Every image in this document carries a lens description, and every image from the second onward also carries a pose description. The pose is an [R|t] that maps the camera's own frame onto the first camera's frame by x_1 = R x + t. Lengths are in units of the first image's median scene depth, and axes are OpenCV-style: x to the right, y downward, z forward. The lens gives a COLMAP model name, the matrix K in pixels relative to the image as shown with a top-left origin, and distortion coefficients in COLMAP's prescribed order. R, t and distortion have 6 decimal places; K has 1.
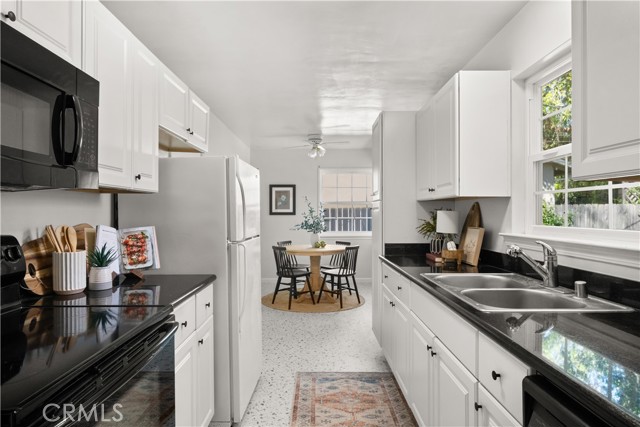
lens RADIAL K [[374.0, 0, 319.9], [0, 374.0, 213.9], [0, 0, 1]] dist [-0.001886, -0.000255]
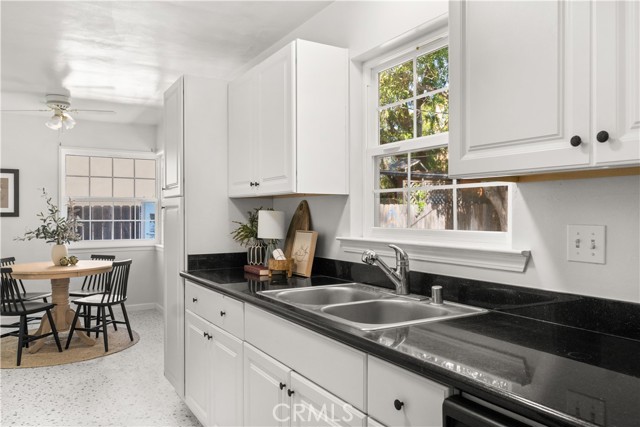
lens RADIAL K [[482.2, 0, 317.5], [0, 482.2, 214.2], [0, 0, 1]] dist [-0.001200, -0.000802]
pose [[0.861276, -0.000372, 0.508137, -0.094953], [0.001244, 0.999998, -0.001376, 0.000370], [-0.508136, 0.001817, 0.861275, 0.058301]]
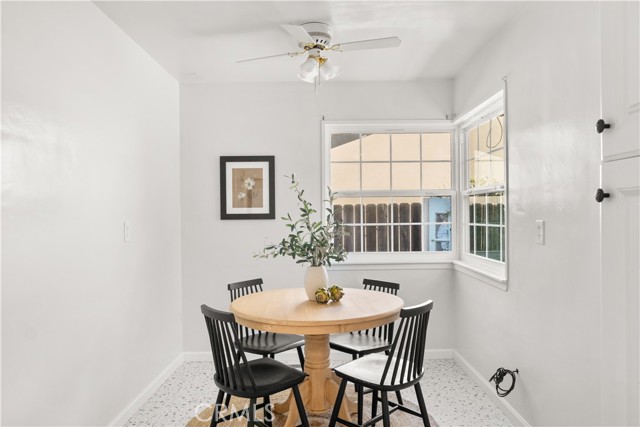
lens RADIAL K [[444.4, 0, 320.0], [0, 444.4, 213.5], [0, 0, 1]] dist [-0.007634, -0.004229]
pose [[0.999966, -0.007109, -0.004226, -0.010752], [0.007099, 0.999972, -0.002327, -0.006135], [0.004242, 0.002297, 0.999988, 0.927267]]
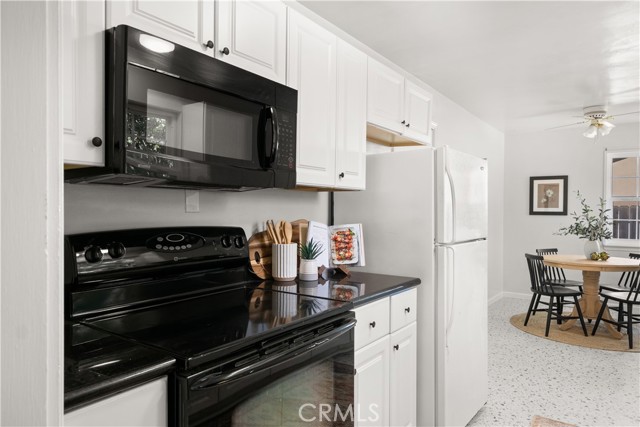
lens RADIAL K [[422.3, 0, 319.5], [0, 422.3, 216.1], [0, 0, 1]] dist [0.003831, 0.001720]
pose [[0.801816, 0.015872, -0.597361, 0.096824], [-0.011365, 0.999871, 0.011311, 0.000521], [0.597463, -0.002280, 0.801893, 0.018297]]
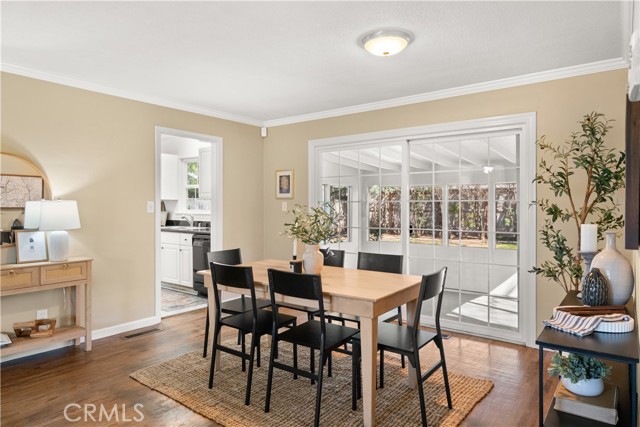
lens RADIAL K [[406.1, 0, 316.3], [0, 406.1, 213.8], [0, 0, 1]] dist [0.005239, -0.000584]
pose [[0.619016, -0.013588, 0.785261, -0.981052], [0.001656, 0.999871, 0.015996, 0.009164], [-0.785377, -0.008601, 0.618958, -1.346581]]
